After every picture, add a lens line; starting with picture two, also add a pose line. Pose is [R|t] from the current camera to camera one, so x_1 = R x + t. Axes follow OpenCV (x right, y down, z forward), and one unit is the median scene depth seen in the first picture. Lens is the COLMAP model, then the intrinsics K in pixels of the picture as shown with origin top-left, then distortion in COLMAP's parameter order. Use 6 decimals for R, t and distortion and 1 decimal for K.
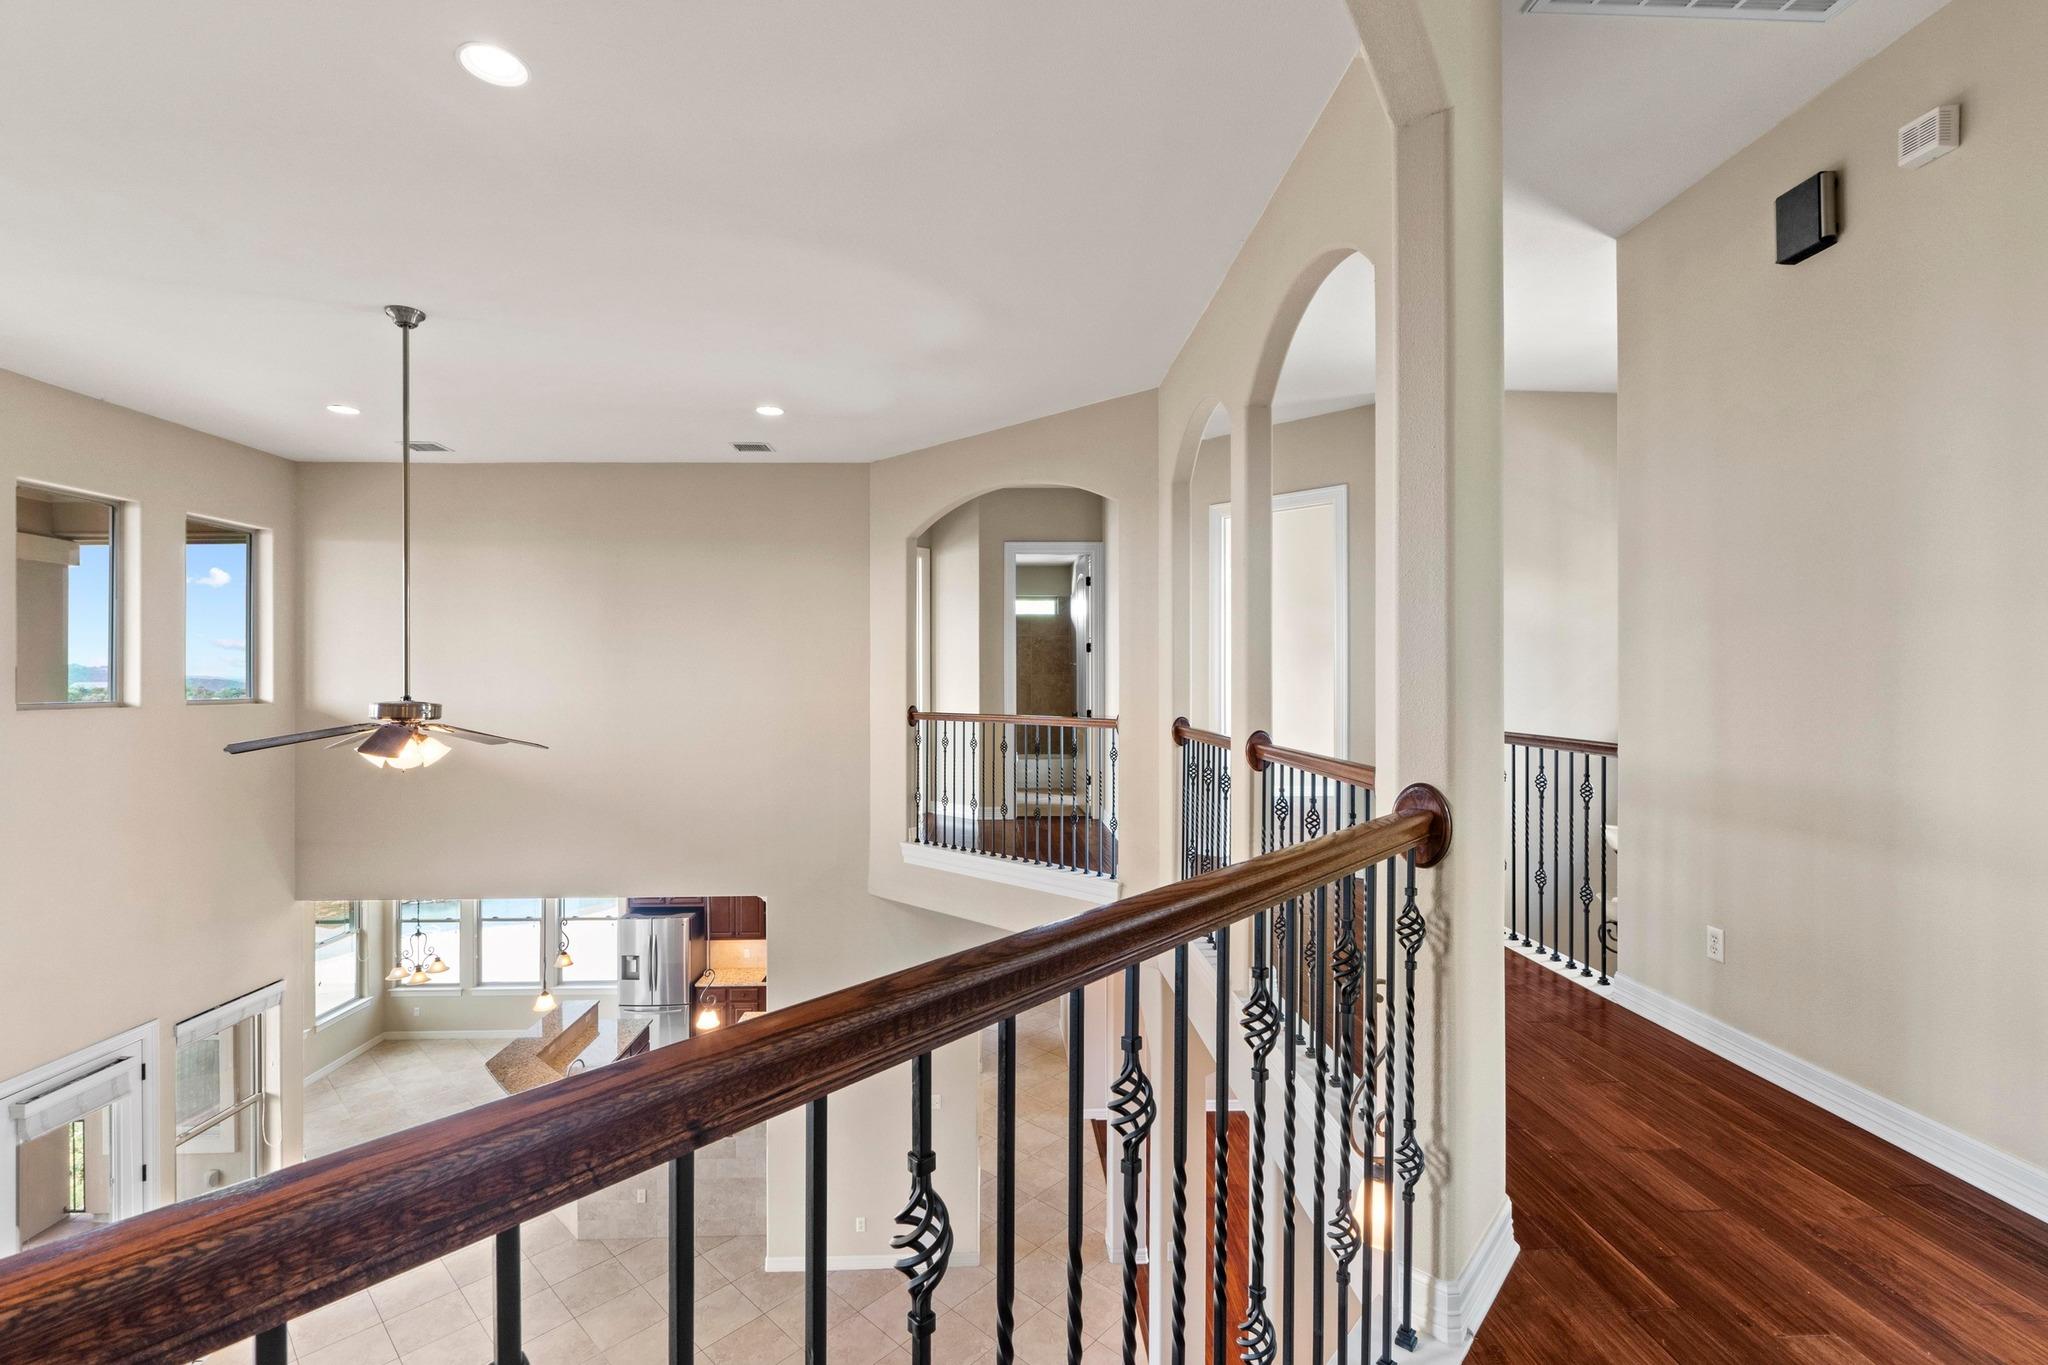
lens RADIAL K [[882.2, 0, 1026.9], [0, 882.2, 680.8], [0, 0, 1]] dist [-0.002234, -0.000445]
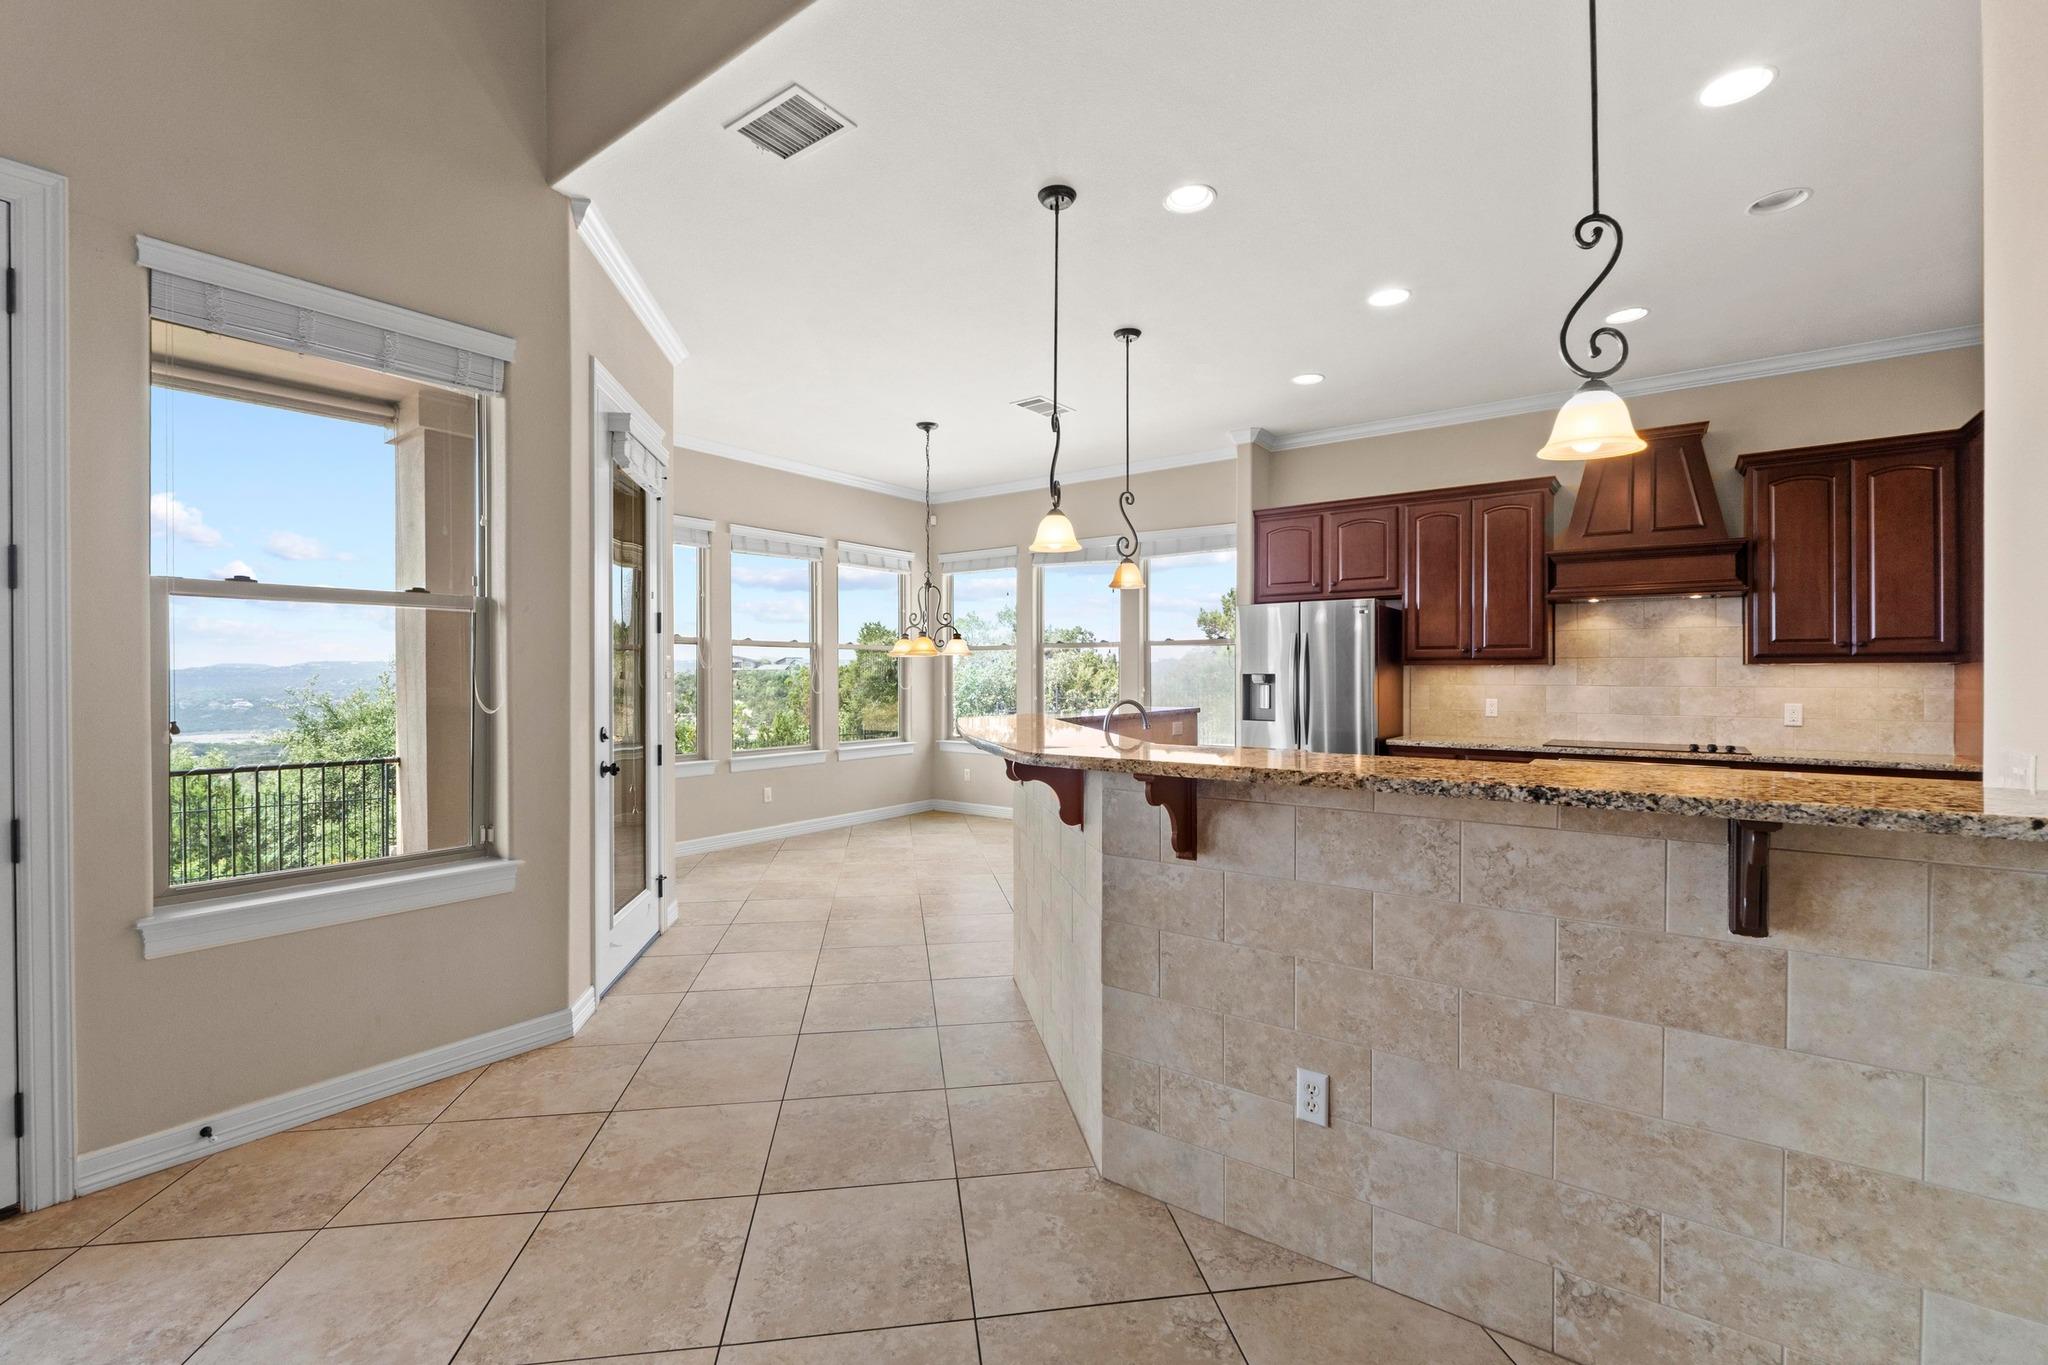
lens RADIAL K [[882.2, 0, 1019.0], [0, 882.2, 682.8], [0, 0, 1]] dist [-0.002234, -0.000445]
pose [[0.777181, 0.001893, -0.629275, -0.231934], [0.001246, 0.999989, 0.004547, 0.313961], [0.629276, -0.004318, 0.777170, 0.506401]]
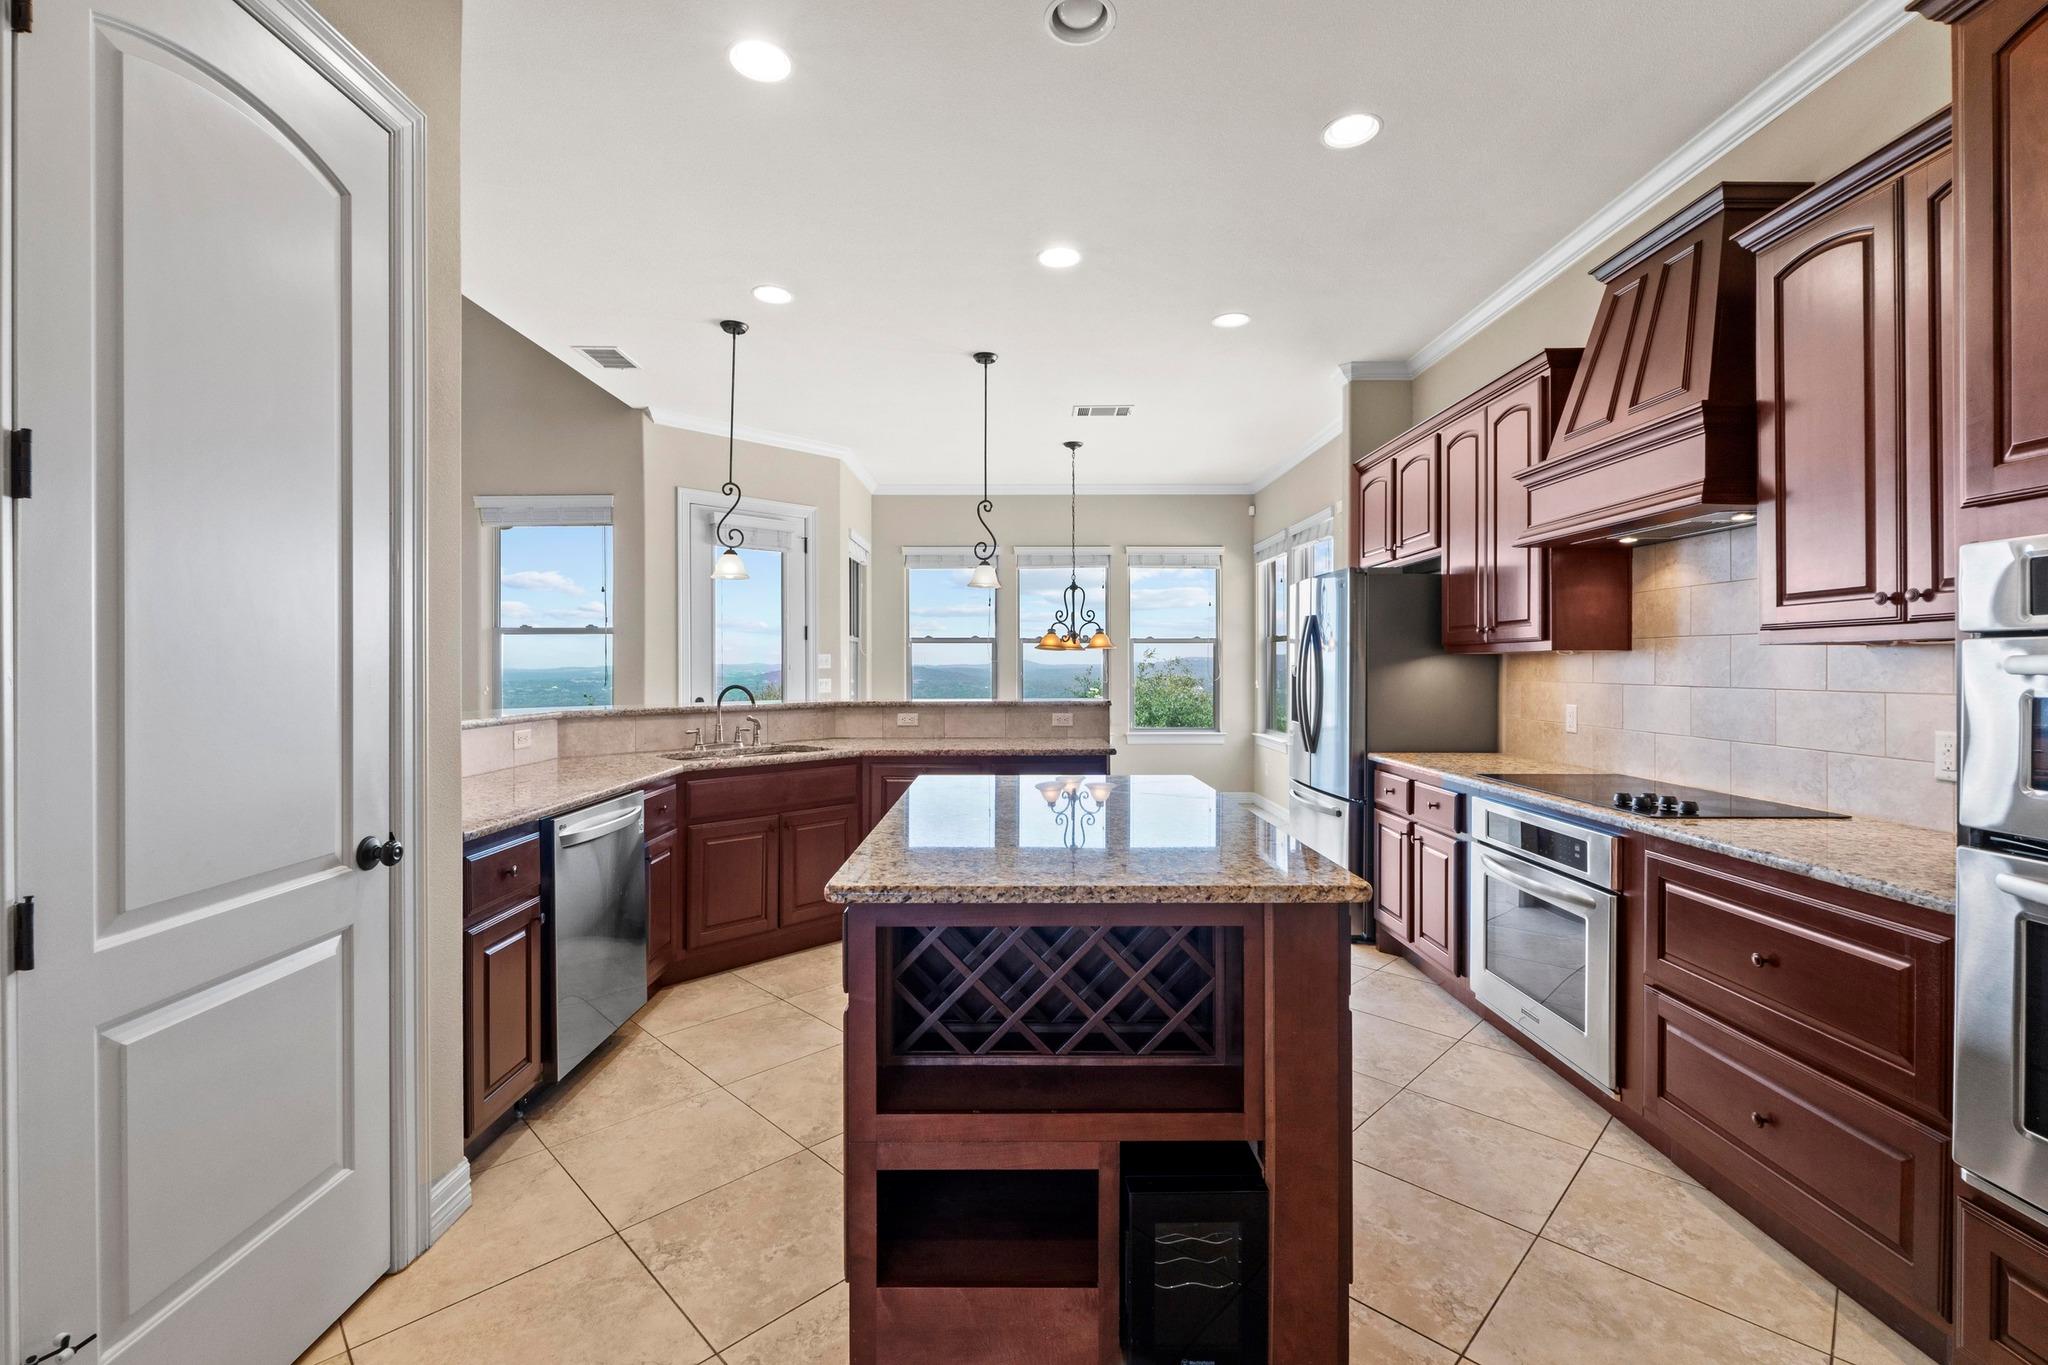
lens RADIAL K [[882.2, 0, 1016.0], [0, 882.2, 675.2], [0, 0, 1]] dist [-0.002234, -0.000445]
pose [[-0.041872, 0.003933, -0.999115, -0.003648], [-0.003431, 0.999986, 0.004080, 0.314434], [0.999117, 0.003599, -0.041858, 0.886857]]
